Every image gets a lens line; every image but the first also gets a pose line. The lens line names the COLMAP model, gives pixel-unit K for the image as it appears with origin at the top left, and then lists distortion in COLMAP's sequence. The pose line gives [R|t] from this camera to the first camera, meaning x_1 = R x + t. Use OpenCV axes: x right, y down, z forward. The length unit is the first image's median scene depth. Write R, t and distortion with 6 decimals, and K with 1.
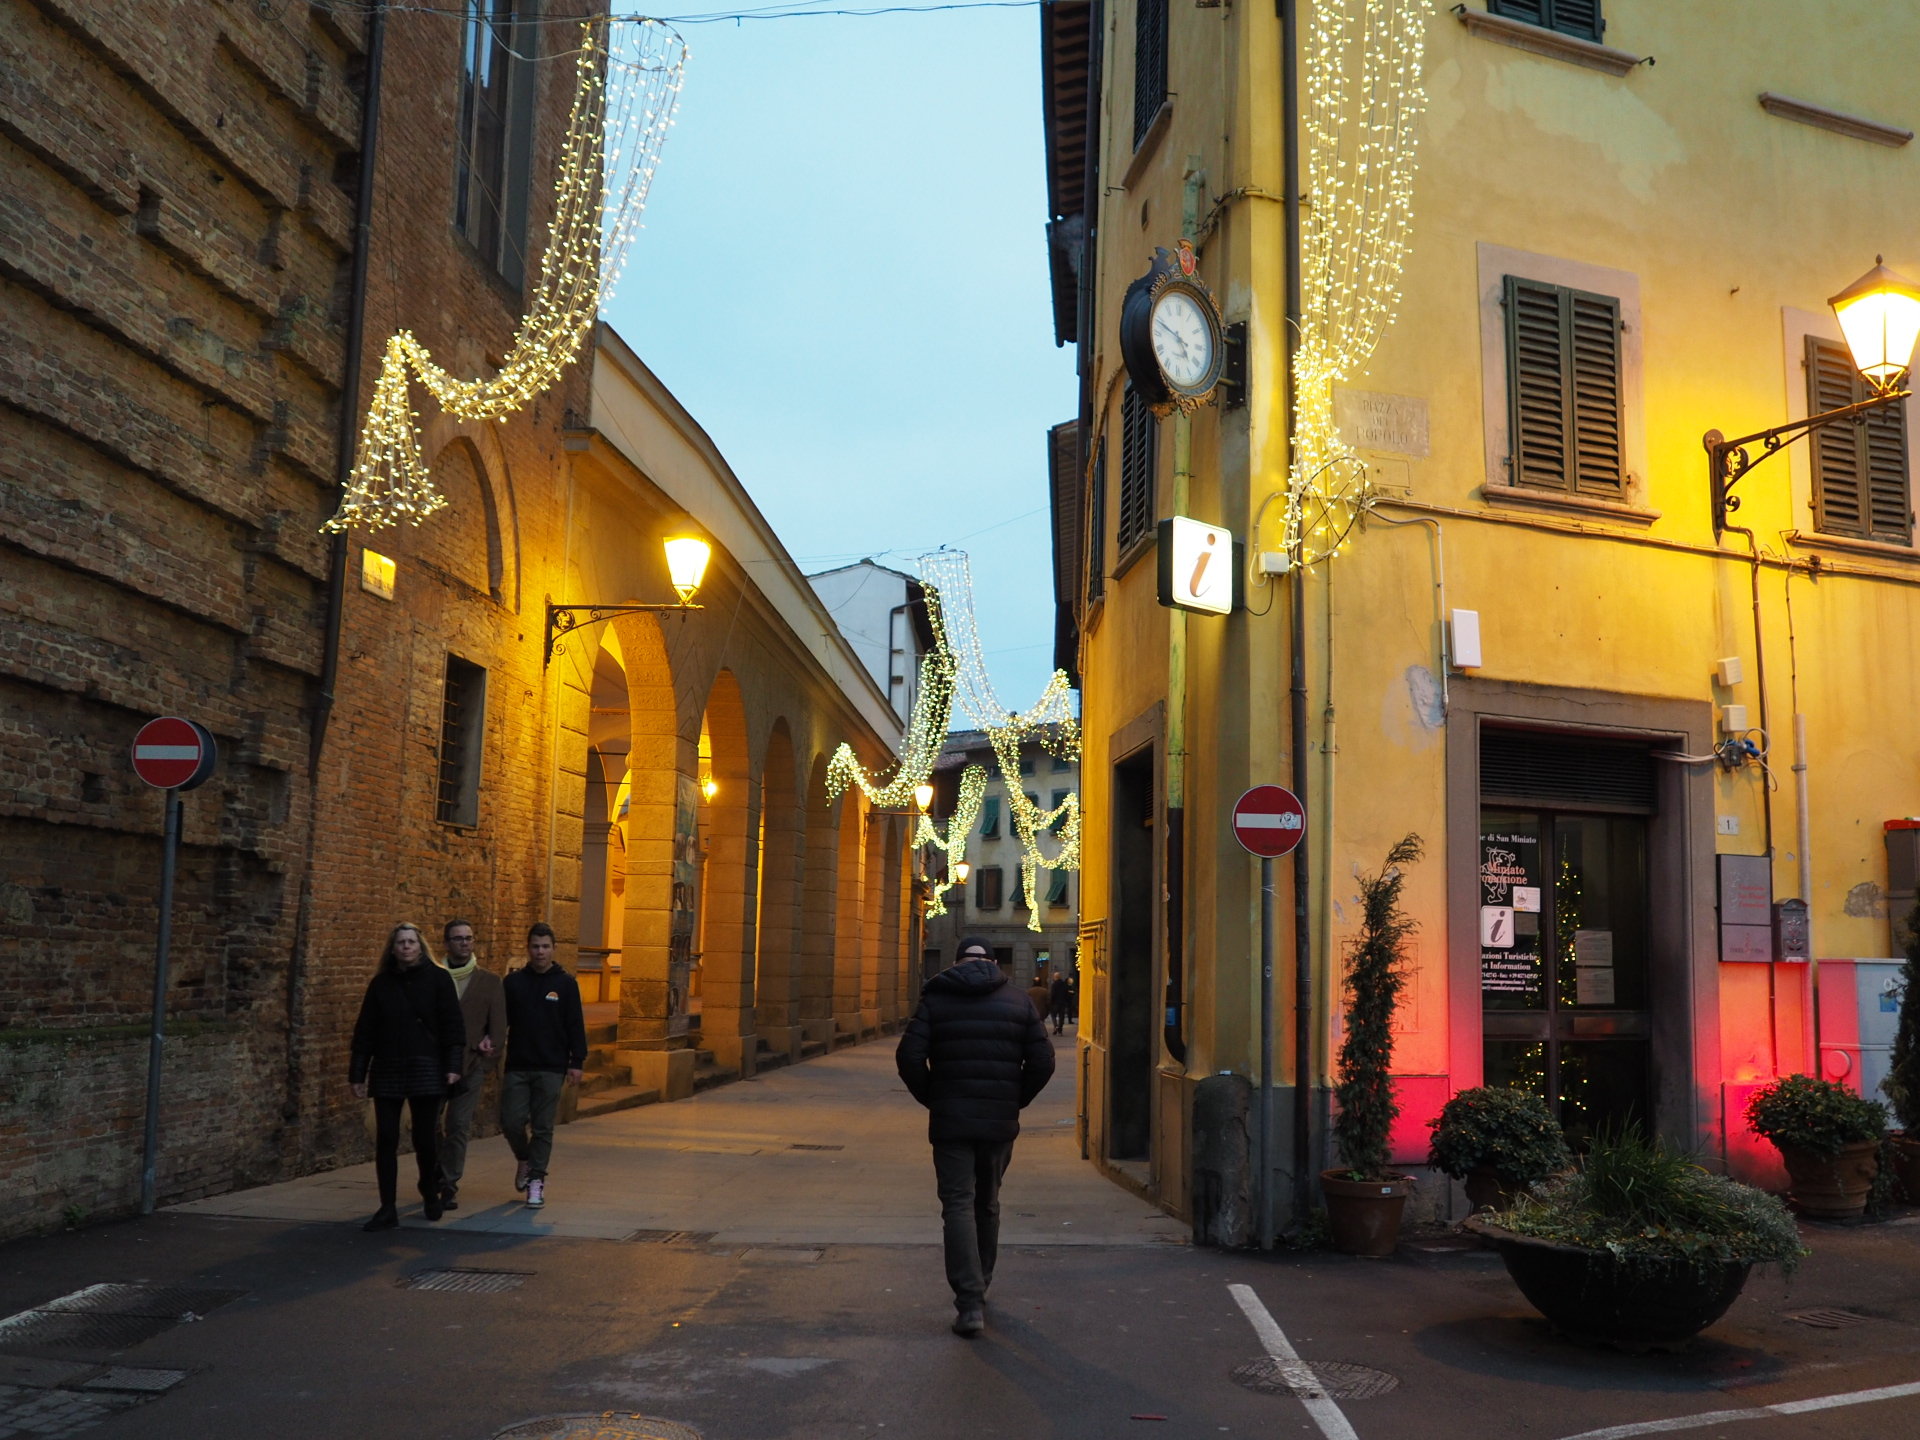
lens RADIAL K [[1947.2, 0, 956.1], [0, 1947.2, 718.2], [0, 0, 1]] dist [-0.006766, 0.000000]
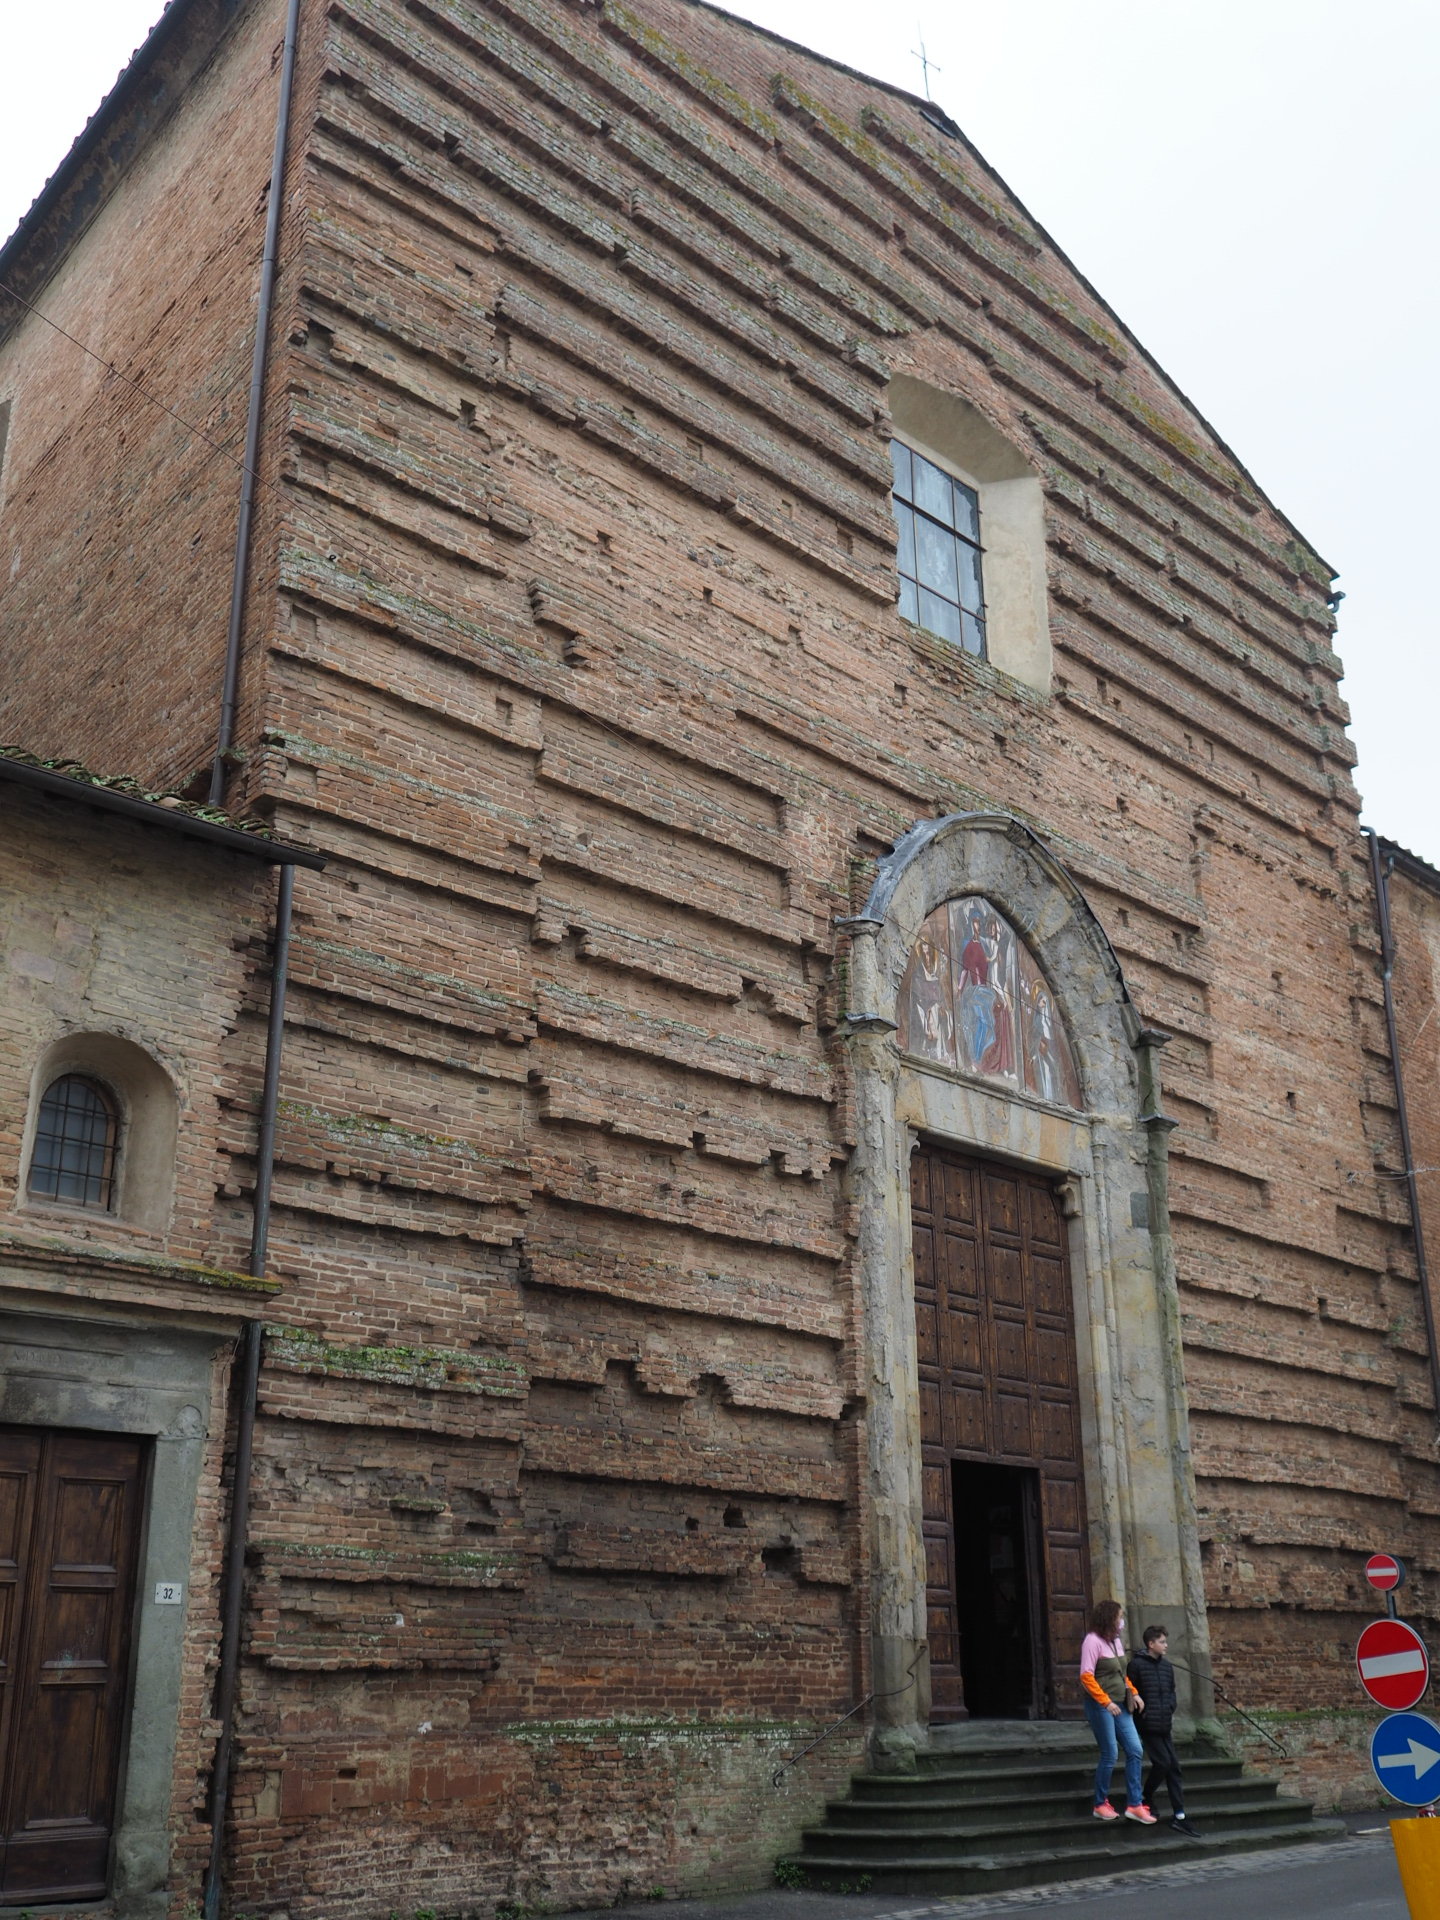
lens RADIAL K [[1947.2, 0, 718.1], [0, 1947.2, 965.0], [0, 0, 1]] dist [-0.006766, 0.000000]
pose [[0.774806, -0.249311, -0.580964, 0.386472], [0.104596, 0.956846, -0.271118, -0.105687], [0.623486, 0.149298, 0.767447, -1.058393]]
